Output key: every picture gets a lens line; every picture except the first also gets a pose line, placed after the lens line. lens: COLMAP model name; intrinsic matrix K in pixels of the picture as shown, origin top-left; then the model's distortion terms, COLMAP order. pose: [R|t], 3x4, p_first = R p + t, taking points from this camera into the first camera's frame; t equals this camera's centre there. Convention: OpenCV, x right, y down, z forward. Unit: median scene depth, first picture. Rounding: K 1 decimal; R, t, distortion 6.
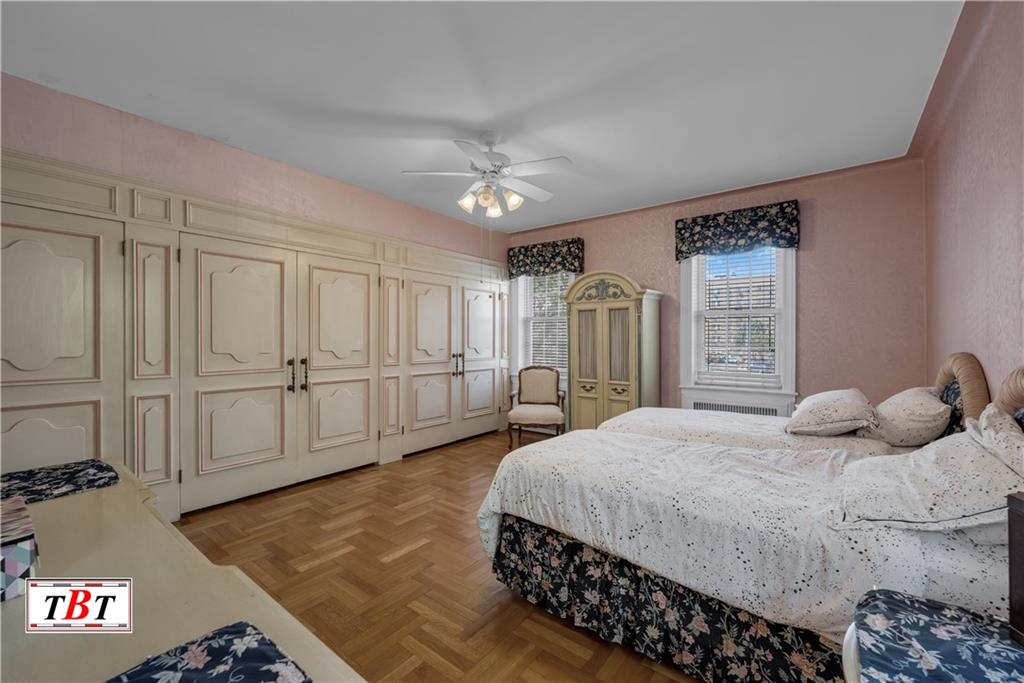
lens RADIAL K [[419.2, 0, 509.6], [0, 419.2, 336.9], [0, 0, 1]] dist [0.004479, 0.000152]
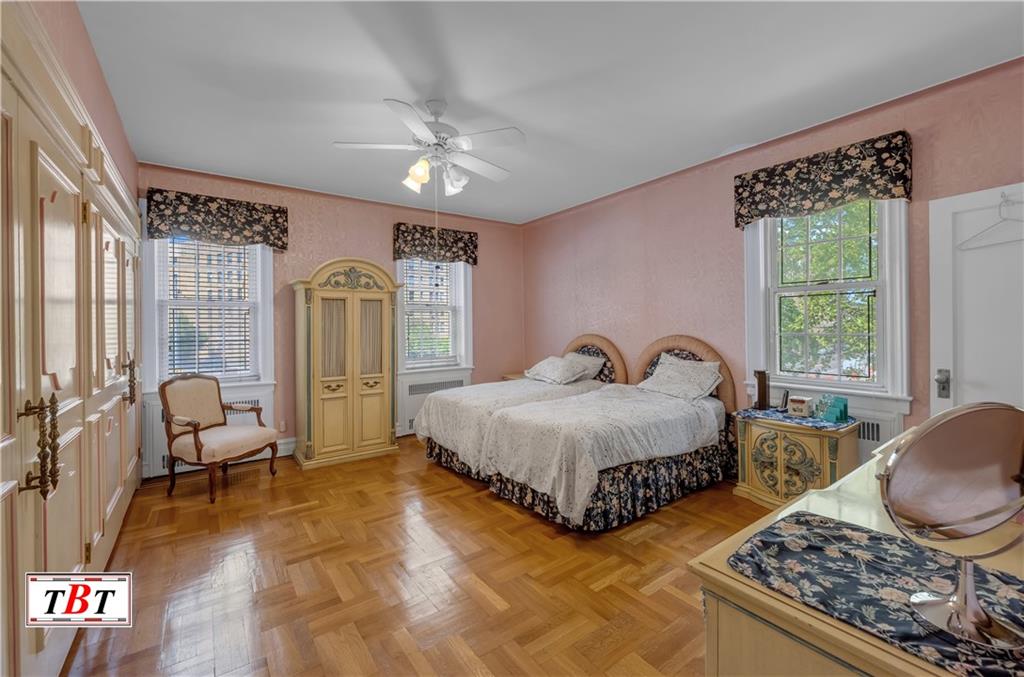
lens RADIAL K [[423.9, 0, 507.5], [0, 423.9, 328.5], [0, 0, 1]] dist [-0.006010, 0.000151]
pose [[0.280131, -0.006909, 0.959937, -0.660357], [0.009463, 0.999945, 0.004435, -0.002762], [-0.959915, 0.007841, 0.280181, 0.469875]]
